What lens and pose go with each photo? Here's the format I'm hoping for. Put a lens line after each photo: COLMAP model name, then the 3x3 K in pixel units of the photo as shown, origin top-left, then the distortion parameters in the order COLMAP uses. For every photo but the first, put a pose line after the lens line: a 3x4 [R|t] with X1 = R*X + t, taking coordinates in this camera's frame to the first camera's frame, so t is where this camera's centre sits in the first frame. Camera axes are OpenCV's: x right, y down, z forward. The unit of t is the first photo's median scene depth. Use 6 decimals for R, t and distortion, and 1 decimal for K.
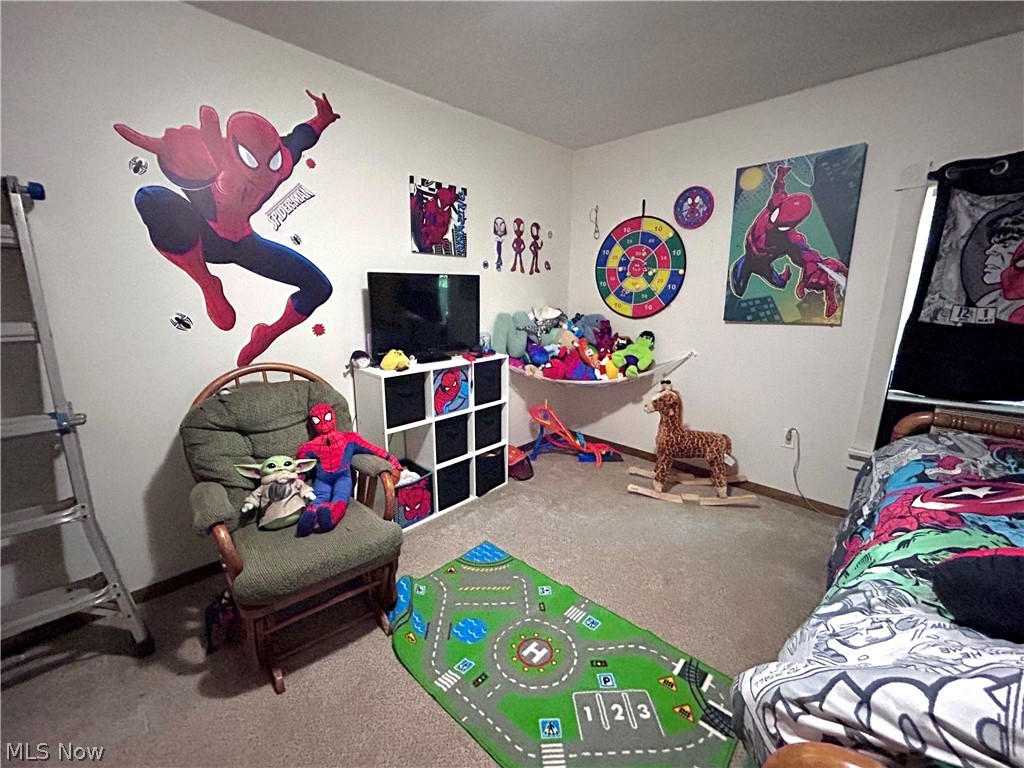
lens RADIAL K [[436.0, 0, 512.8], [0, 436.0, 381.3], [0, 0, 1]] dist [0.014690, 0.000602]
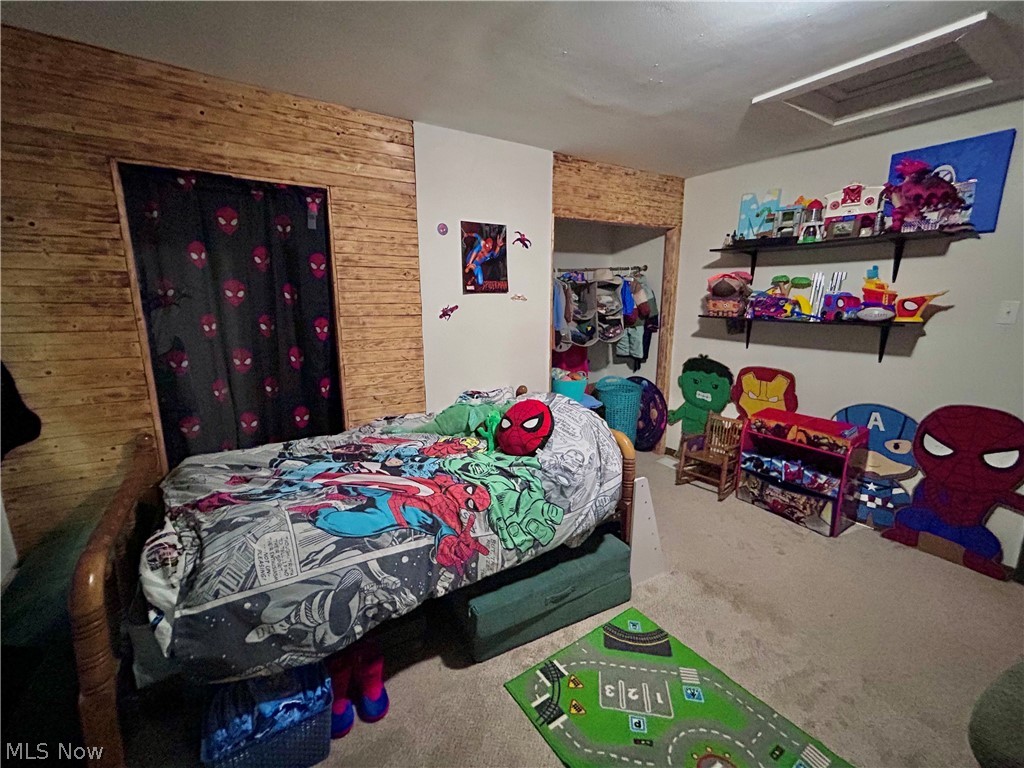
lens RADIAL K [[428.2, 0, 509.9], [0, 428.2, 385.1], [0, 0, 1]] dist [-0.001888, 0.001097]
pose [[-0.972580, -0.052876, 0.226480, 0.185379], [0.046907, 0.909202, 0.413704, -0.261573], [-0.227791, 0.412984, -0.881791, 0.941487]]
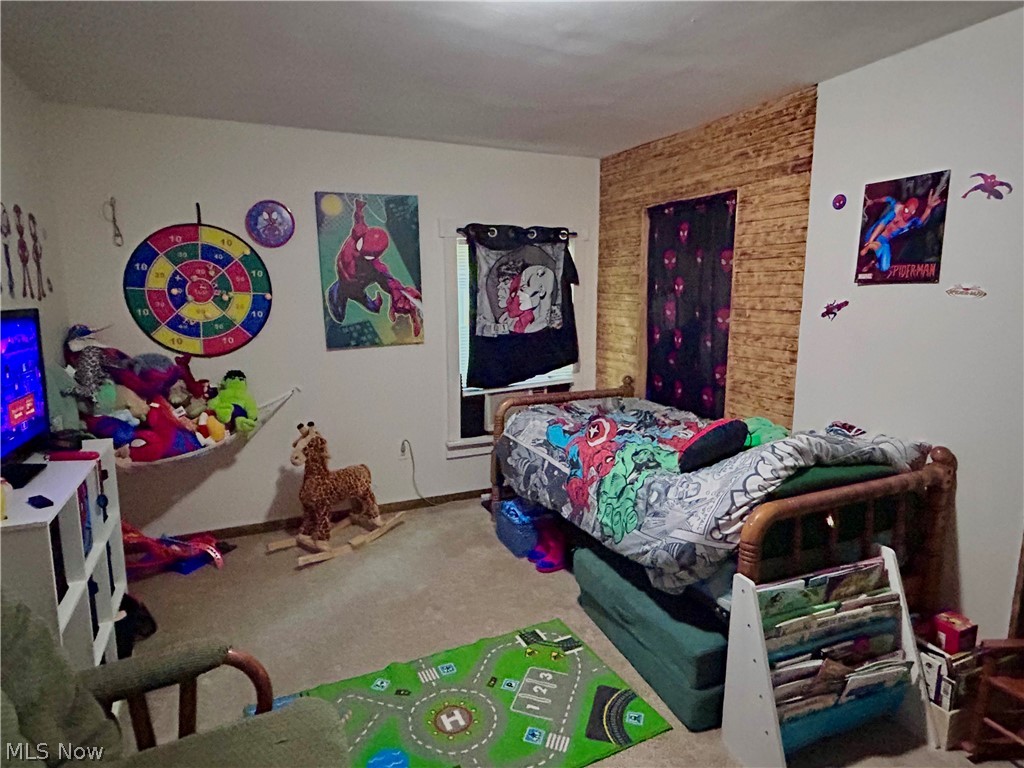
lens RADIAL K [[584.3, 0, 512.0], [0, 584.3, 384.0], [0, 0, 1]] dist [0.005269, 0.001430]
pose [[0.363488, -0.149180, 0.919577, -0.578688], [0.207280, 0.975303, 0.076287, -0.084484], [-0.908246, 0.162880, 0.385433, 0.189047]]
